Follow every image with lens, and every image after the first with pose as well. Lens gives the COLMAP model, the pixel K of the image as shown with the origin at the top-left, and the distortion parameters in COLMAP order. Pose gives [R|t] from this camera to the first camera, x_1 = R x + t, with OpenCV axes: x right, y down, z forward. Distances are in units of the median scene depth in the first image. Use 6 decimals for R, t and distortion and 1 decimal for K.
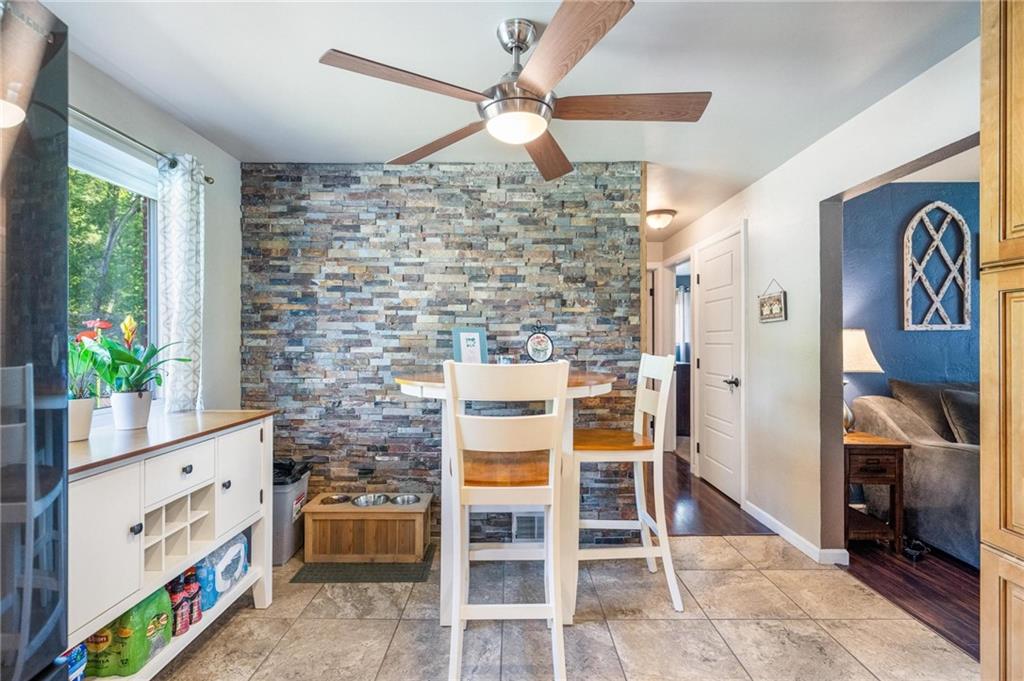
lens RADIAL K [[474.0, 0, 509.1], [0, 474.0, 340.0], [0, 0, 1]] dist [0.000487, -0.000188]
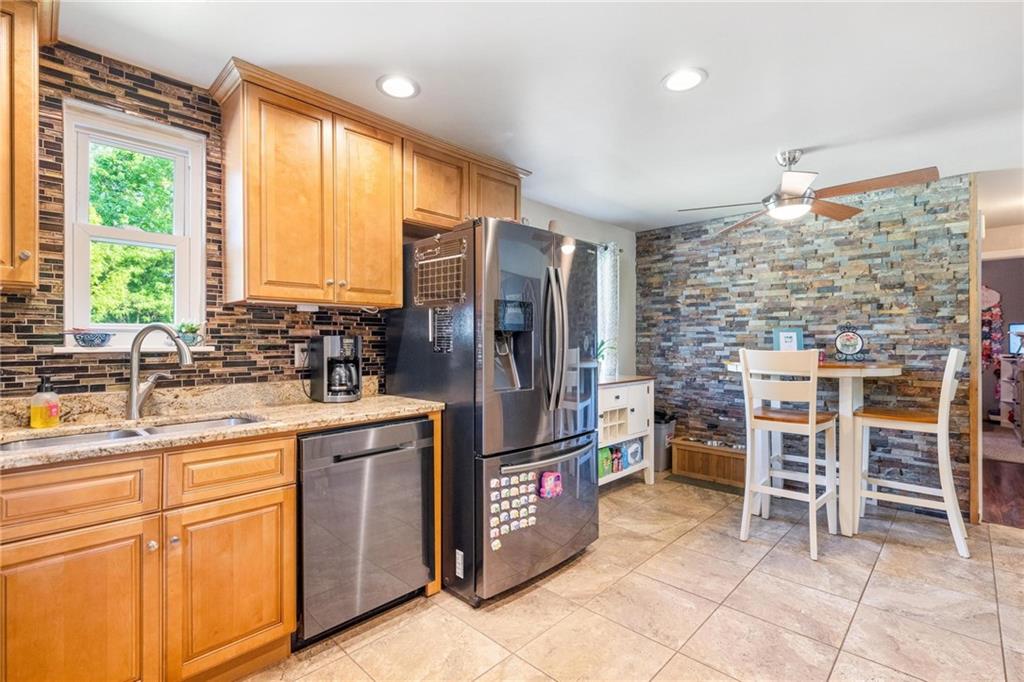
lens RADIAL K [[474.0, 0, 509.1], [0, 474.0, 340.5], [0, 0, 1]] dist [0.000487, -0.000188]
pose [[0.726716, -0.000942, -0.686937, 0.258056], [0.002598, 0.999996, 0.001377, 0.004006], [0.686933, -0.002786, 0.726715, -0.522916]]
